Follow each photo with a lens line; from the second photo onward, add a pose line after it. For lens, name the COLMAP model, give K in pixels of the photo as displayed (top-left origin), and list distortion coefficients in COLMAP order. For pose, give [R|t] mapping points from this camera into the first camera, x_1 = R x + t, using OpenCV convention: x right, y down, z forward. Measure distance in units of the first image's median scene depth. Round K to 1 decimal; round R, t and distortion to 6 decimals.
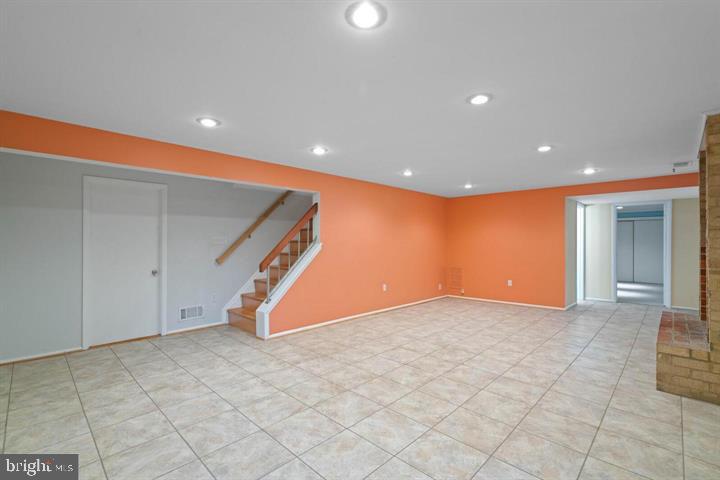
lens RADIAL K [[328.8, 0, 360.5], [0, 328.8, 239.8], [0, 0, 1]] dist [-0.005594, 0.000194]
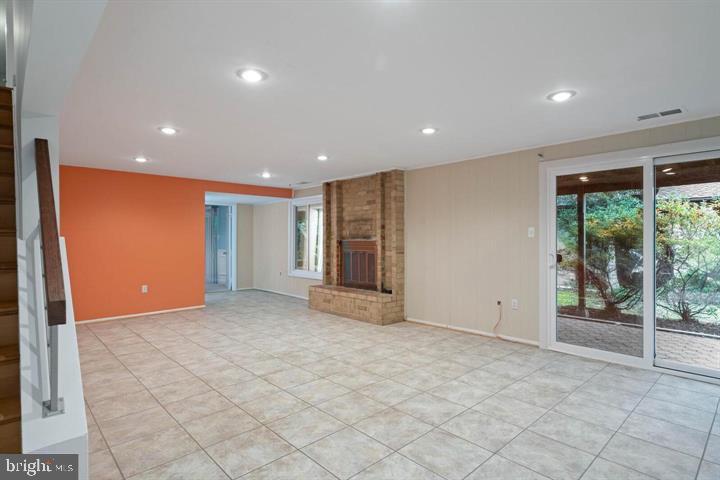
lens RADIAL K [[375.1, 0, 360.4], [0, 375.1, 243.0], [0, 0, 1]] dist [-0.000863, 0.000837]
pose [[0.048954, -0.010878, 0.998742, -0.890893], [-0.004262, 0.999929, 0.011100, 0.014147], [-0.998792, -0.004800, 0.048905, 0.903358]]
